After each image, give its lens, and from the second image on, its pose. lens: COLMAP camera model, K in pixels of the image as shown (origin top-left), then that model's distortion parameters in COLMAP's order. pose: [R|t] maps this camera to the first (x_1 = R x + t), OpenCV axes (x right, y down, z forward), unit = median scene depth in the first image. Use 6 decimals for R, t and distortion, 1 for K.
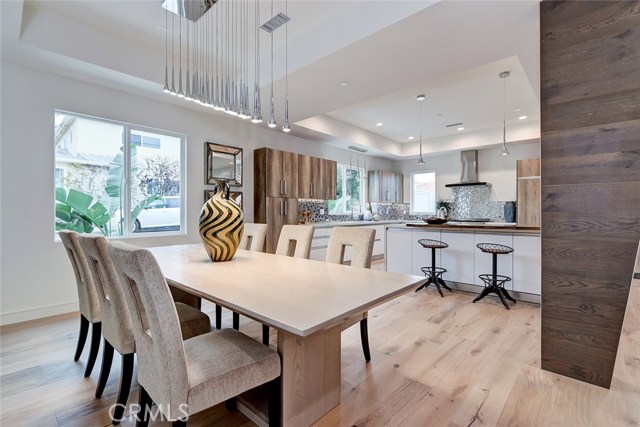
lens RADIAL K [[293.2, 0, 308.2], [0, 293.2, 211.9], [0, 0, 1]] dist [0.000284, -0.001074]
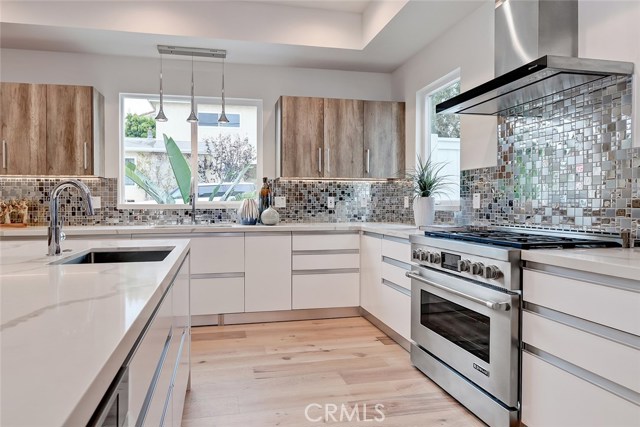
lens RADIAL K [[369.4, 0, 284.5], [0, 369.4, 205.8], [0, 0, 1]] dist [0.002248, 0.000192]
pose [[0.811038, 0.000746, -0.584993, 0.716533], [0.004588, 0.999960, 0.007636, 0.001927], [0.584976, -0.008877, 0.811002, 0.797570]]
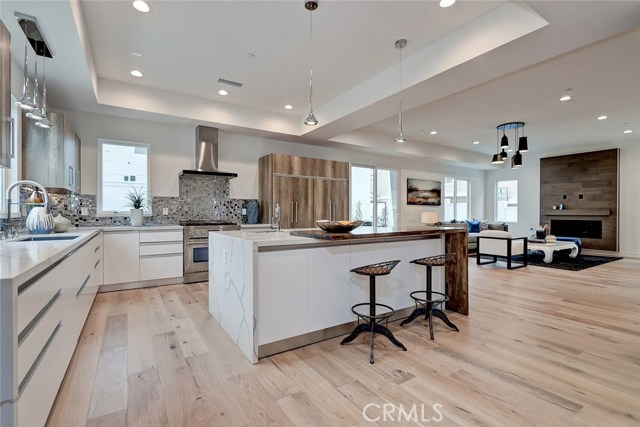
lens RADIAL K [[293.2, 0, 314.5], [0, 293.2, 213.4], [0, 0, 1]] dist [0.000284, -0.001074]
pose [[0.244315, -0.002651, 0.969692, -0.123980], [-0.004531, 0.999982, 0.003875, 0.001372], [-0.969685, -0.005340, 0.244299, 0.714370]]
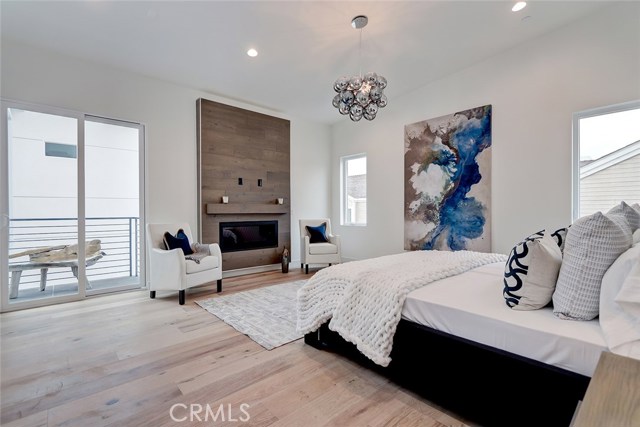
lens RADIAL K [[293.2, 0, 314.9], [0, 293.2, 211.5], [0, 0, 1]] dist [0.000284, -0.001074]
pose [[-0.994981, 0.001941, 0.100049, 1.319749], [0.002048, 0.999997, 0.000973, 0.003382], [-0.100047, 0.001173, -0.994982, 0.659887]]
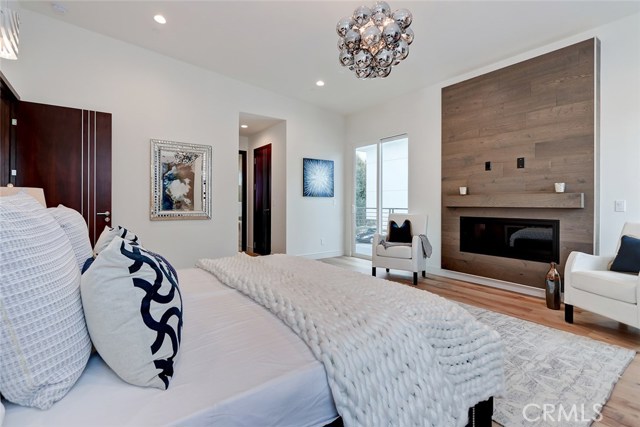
lens RADIAL K [[293.2, 0, 319.5], [0, 293.2, 204.3], [0, 0, 1]] dist [0.000284, -0.001074]
pose [[0.186100, -0.007661, 0.982501, 0.893709], [0.001883, 0.999971, 0.007441, -0.002367], [-0.982529, 0.000465, 0.186109, 0.091089]]
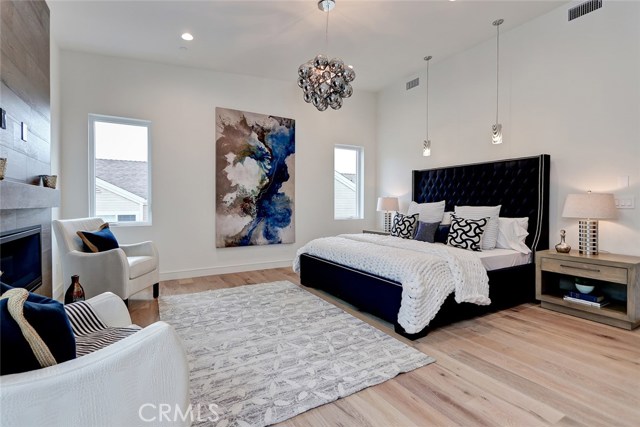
lens RADIAL K [[293.2, 0, 315.7], [0, 293.2, 204.4], [0, 0, 1]] dist [0.000284, -0.001074]
pose [[-0.304710, -0.001924, -0.952443, 1.805174], [-0.001921, 0.999997, -0.001406, 0.004740], [0.952443, 0.001401, -0.304713, 0.237230]]
